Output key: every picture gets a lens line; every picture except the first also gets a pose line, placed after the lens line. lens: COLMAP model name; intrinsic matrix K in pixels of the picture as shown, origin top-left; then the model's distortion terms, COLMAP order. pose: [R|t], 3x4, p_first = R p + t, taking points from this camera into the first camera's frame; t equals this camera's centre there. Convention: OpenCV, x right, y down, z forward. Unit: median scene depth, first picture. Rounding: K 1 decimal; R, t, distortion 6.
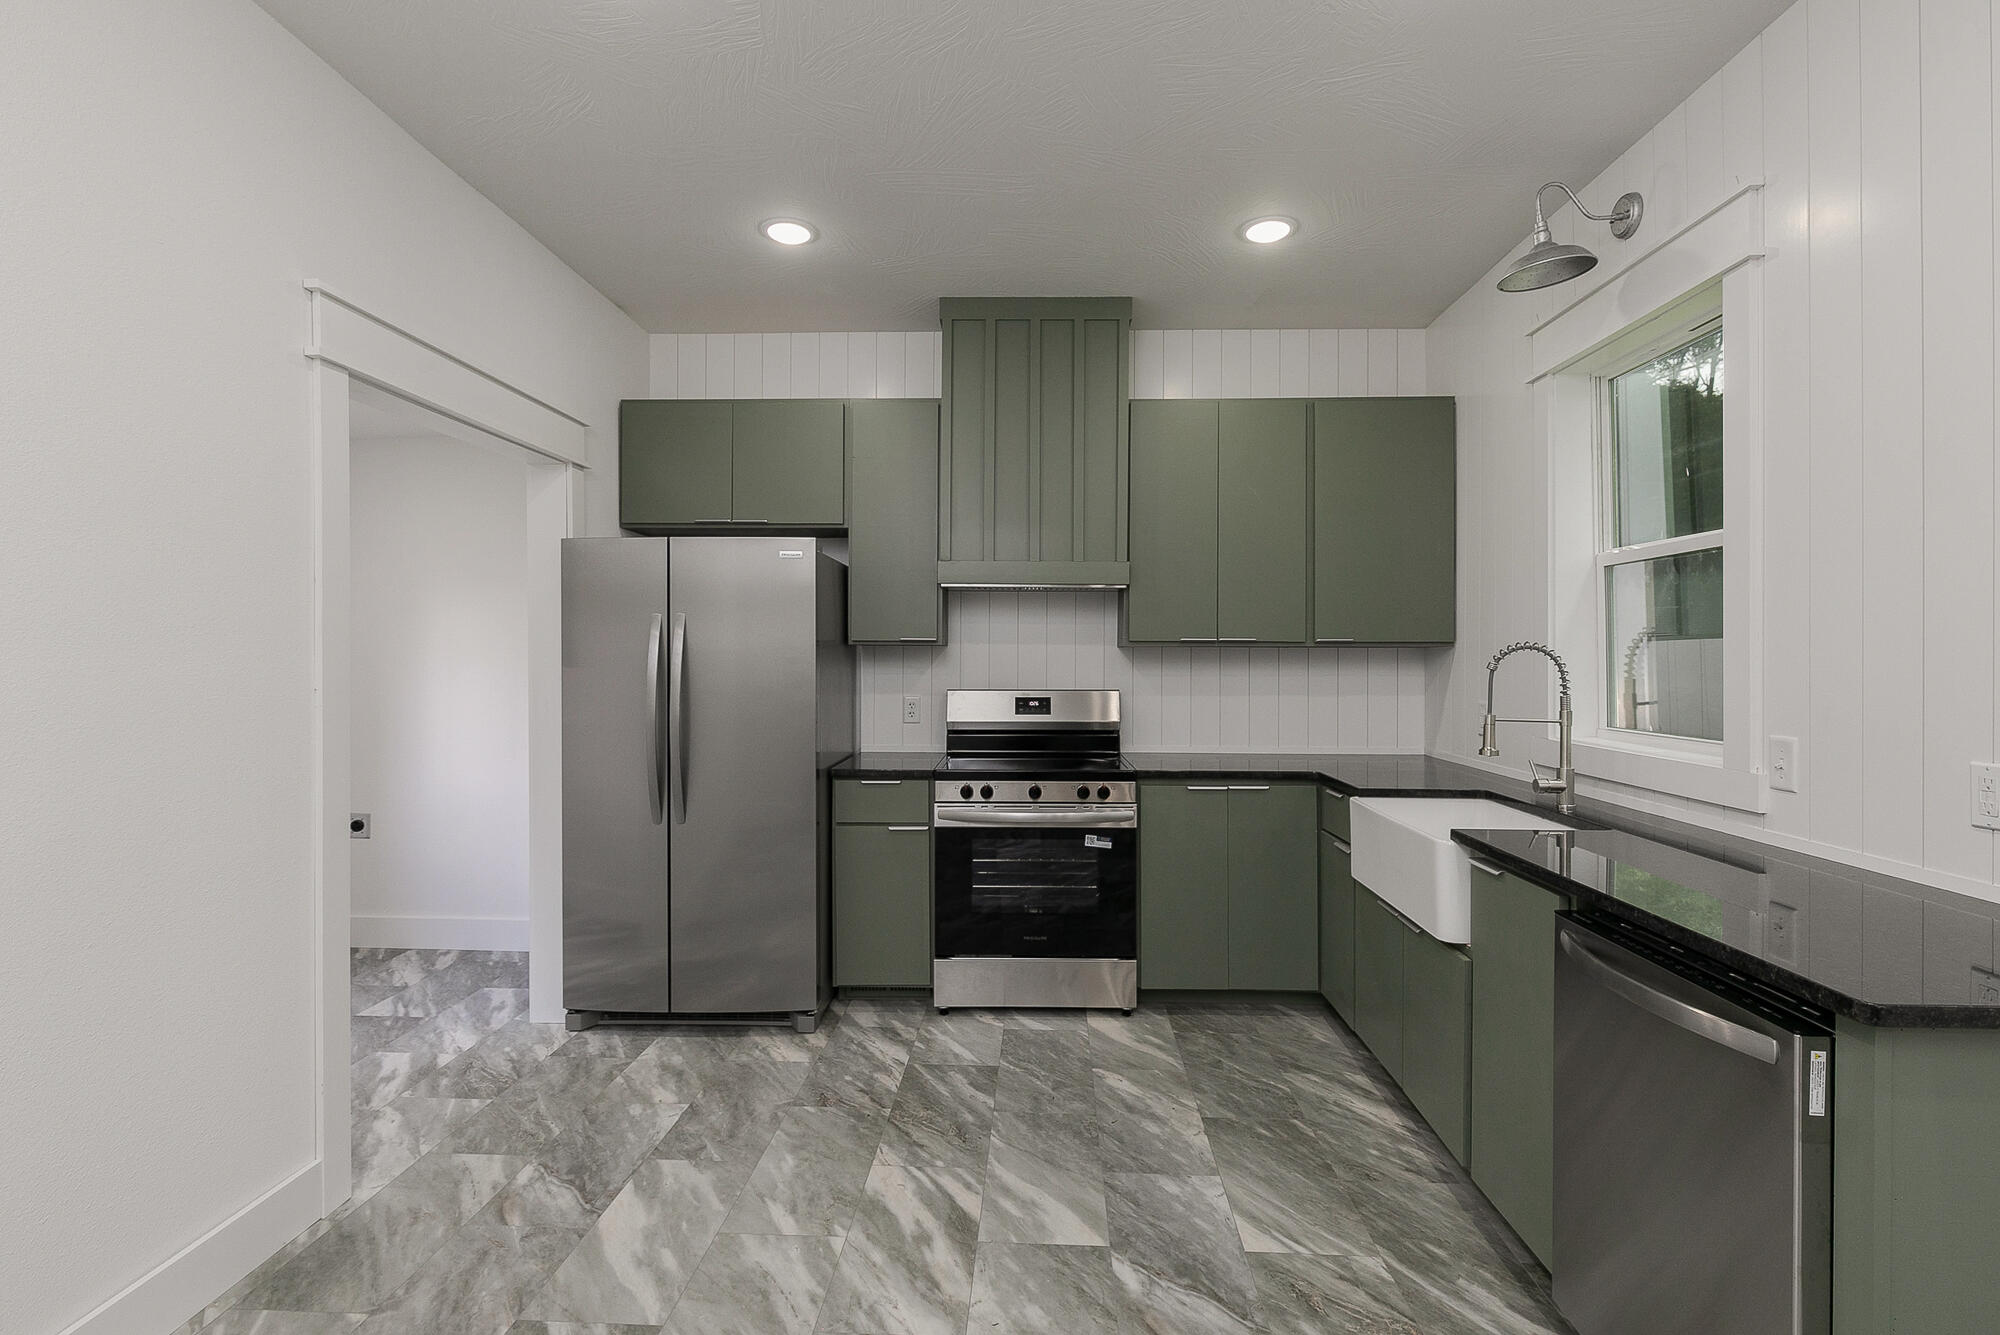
lens RADIAL K [[945.8, 0, 1036.2], [0, 945.8, 652.7], [0, 0, 1]] dist [-0.001749, -0.001132]
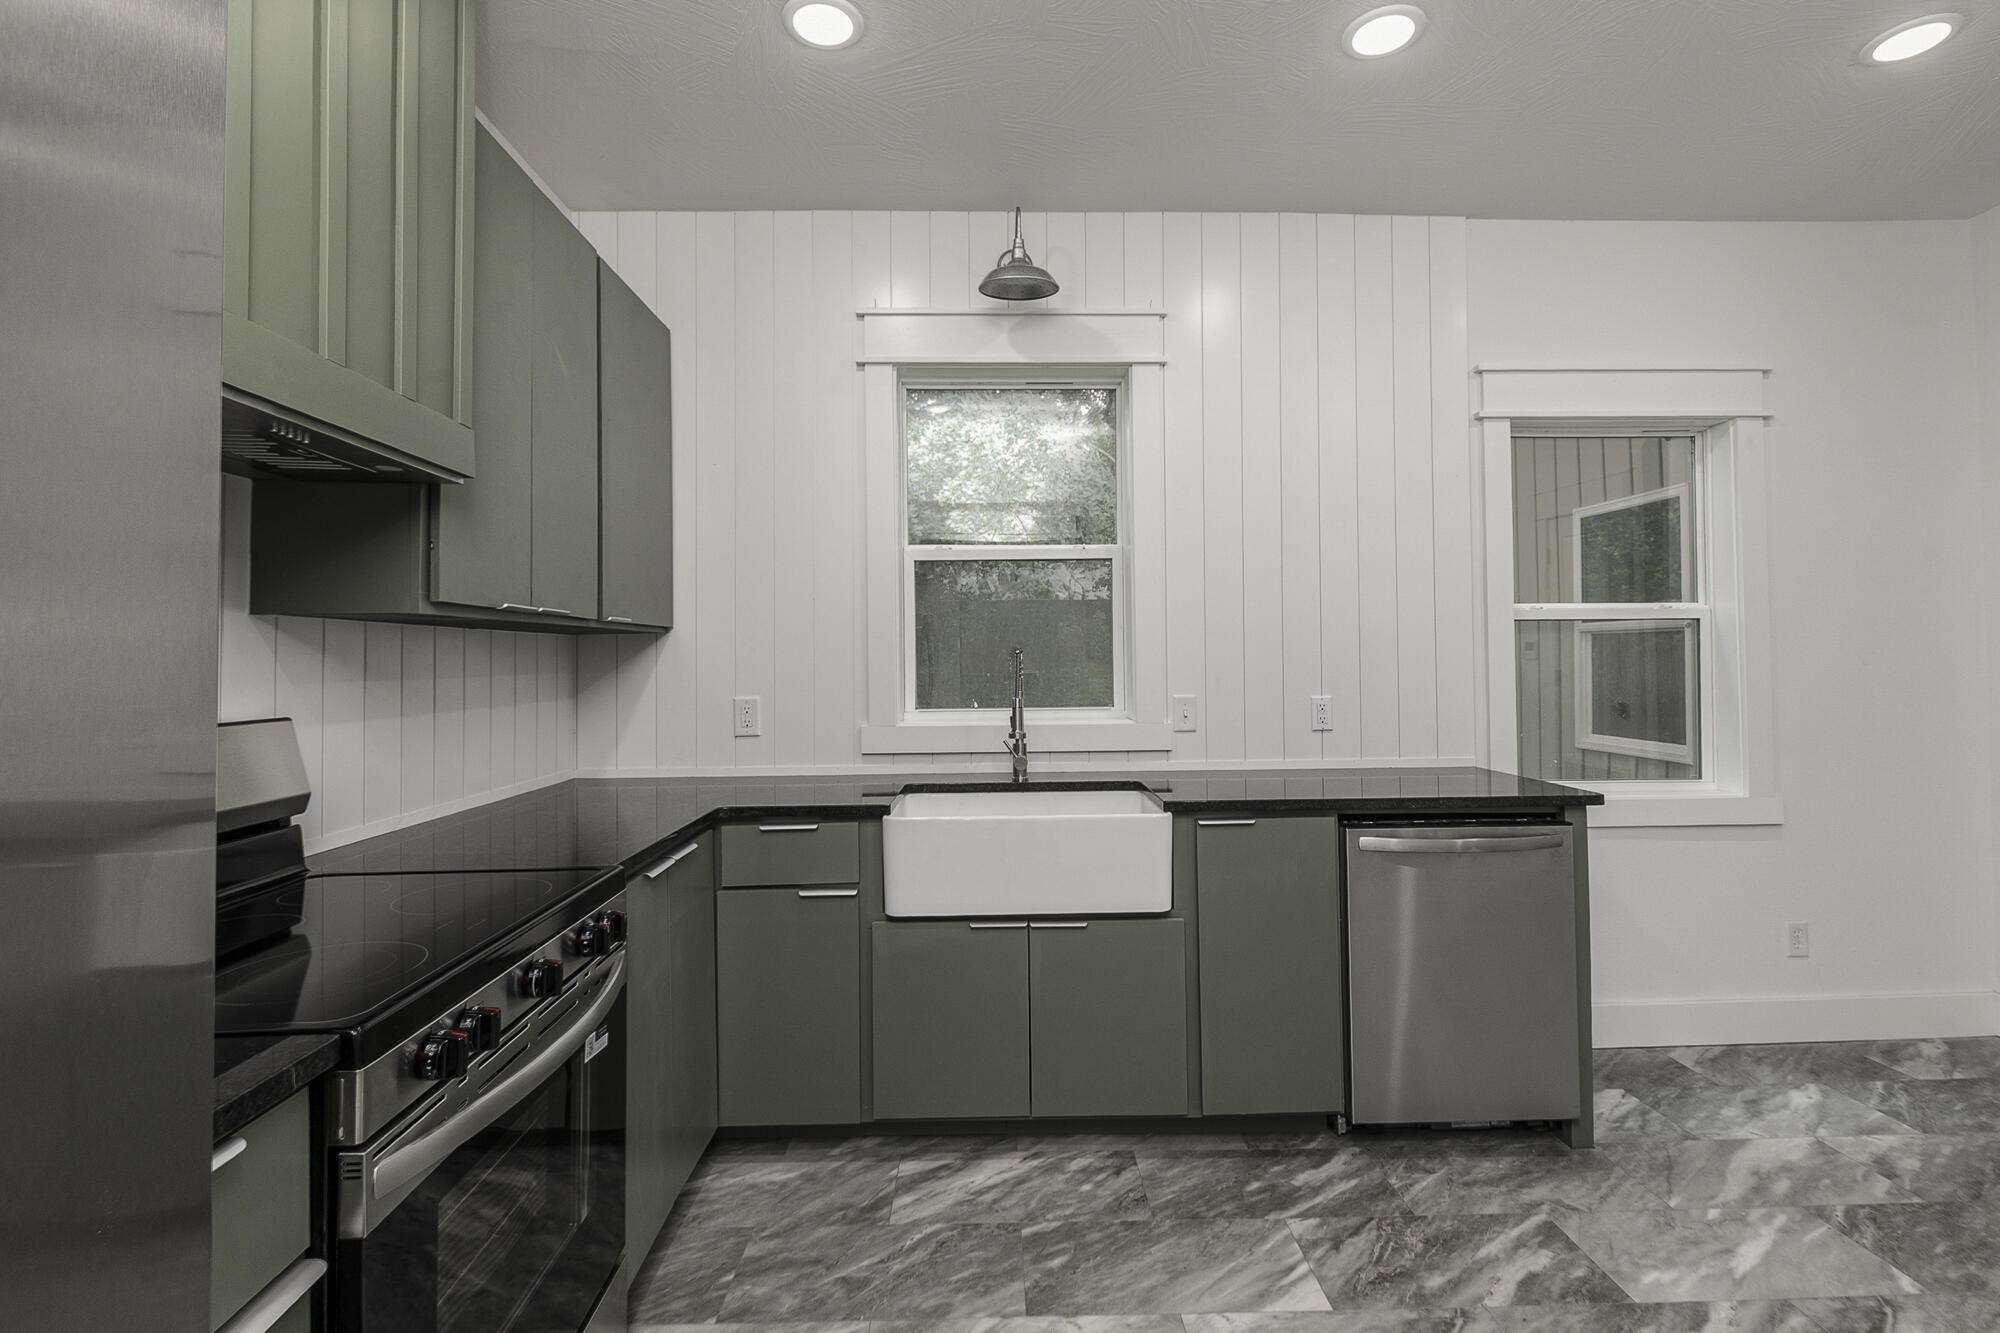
lens RADIAL K [[939.1, 0, 982.7], [0, 939.1, 648.0], [0, 0, 1]] dist [-0.005771, -0.000858]
pose [[-0.040281, -0.008080, 0.999156, -0.391847], [0.003977, 0.999958, 0.008247, 0.002468], [-0.999180, 0.004306, -0.040247, 0.835359]]
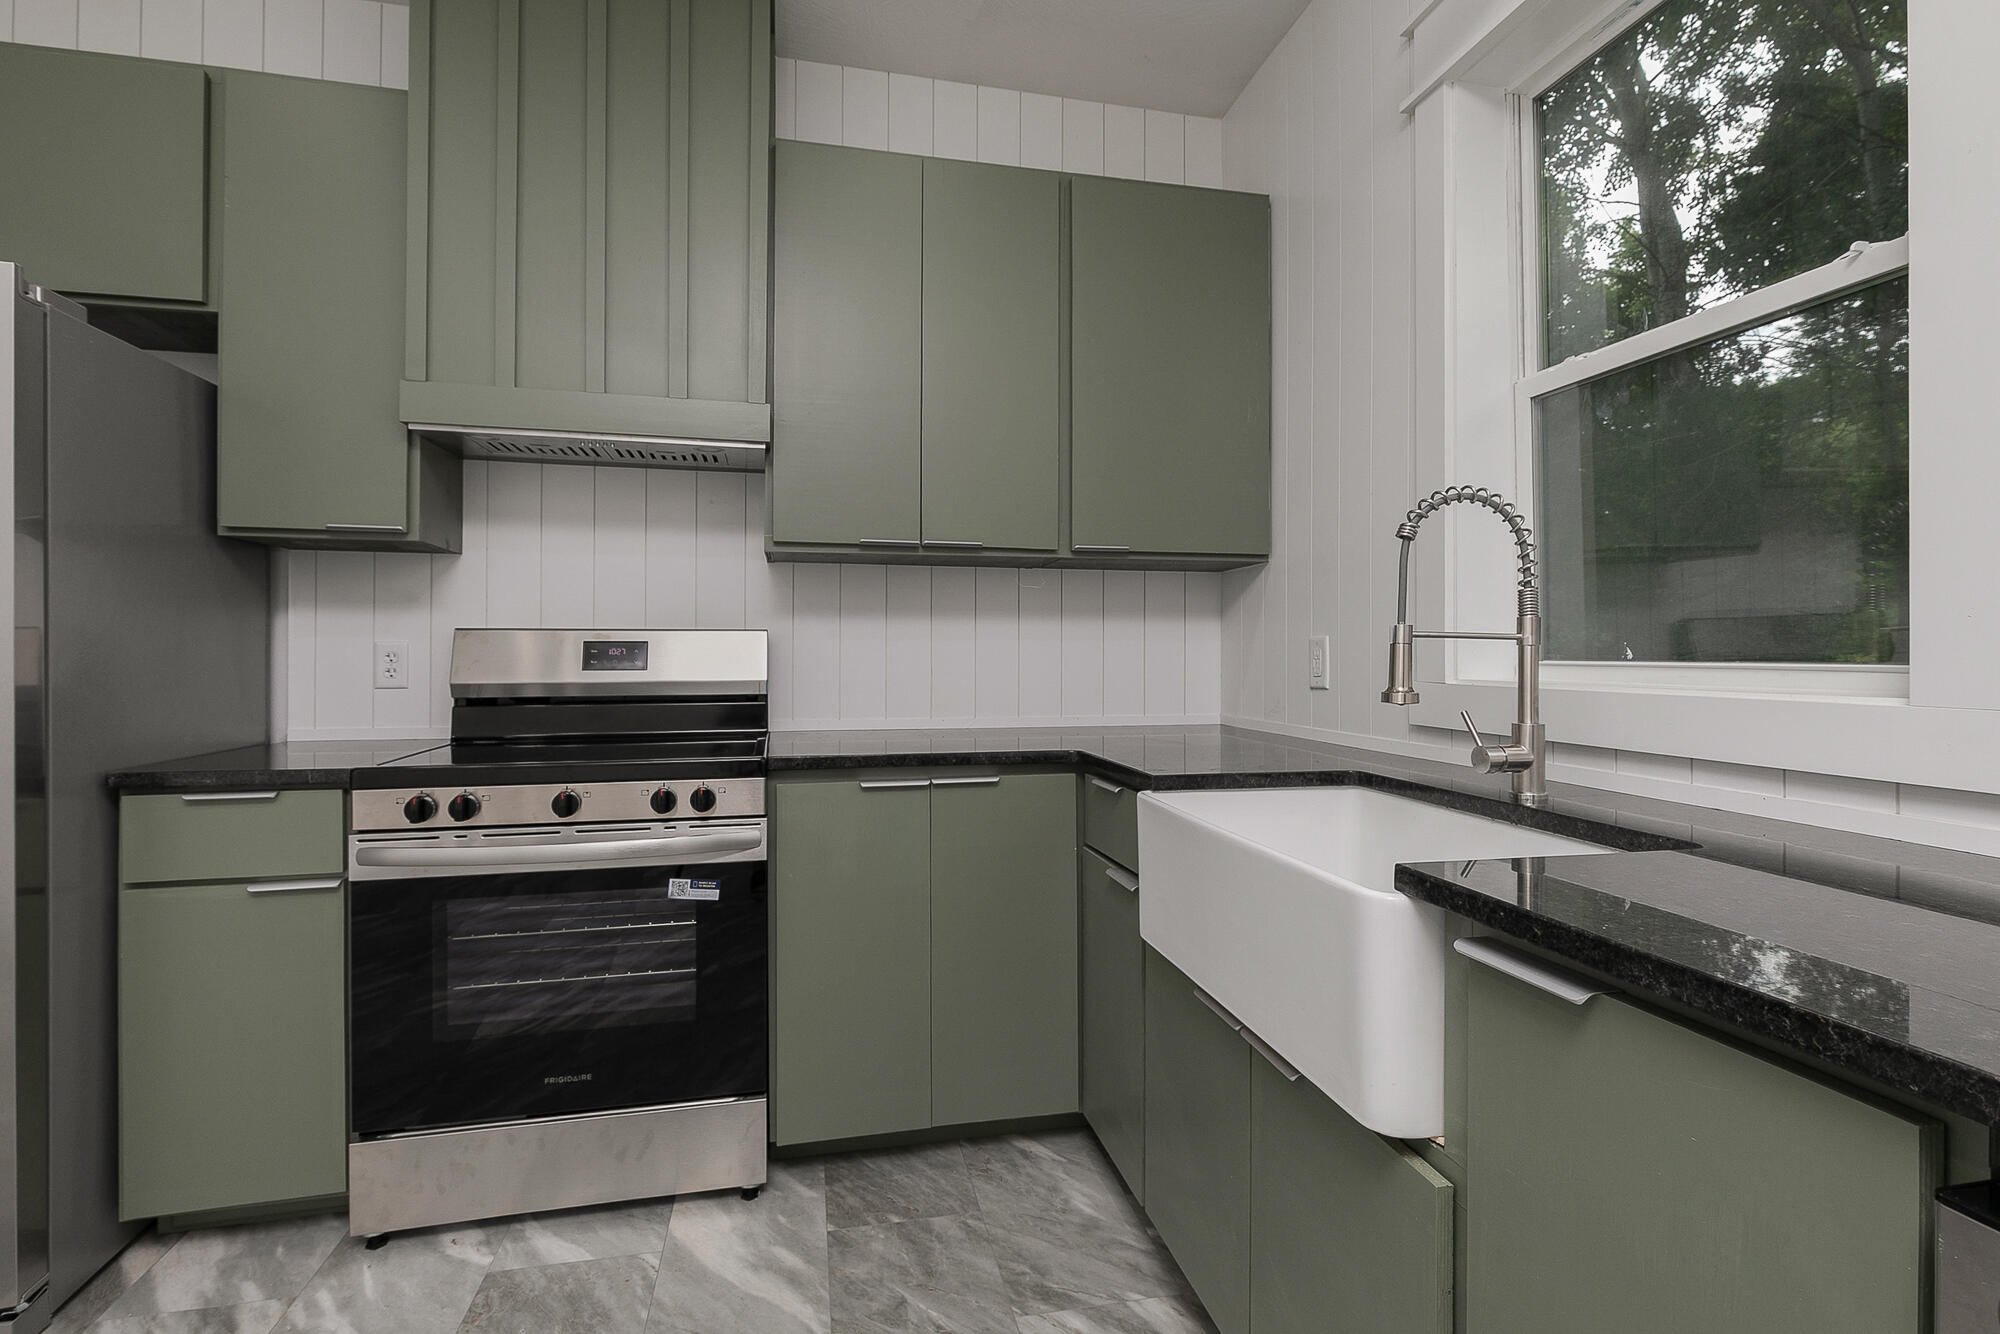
lens RADIAL K [[945.8, 0, 1030.4], [0, 945.8, 666.1], [0, 0, 1]] dist [-0.001749, -0.001132]
pose [[0.968567, -0.005885, 0.248681, 0.120622], [0.001066, 0.999809, 0.019508, 0.061163], [-0.248749, -0.018630, 0.968389, 0.430548]]
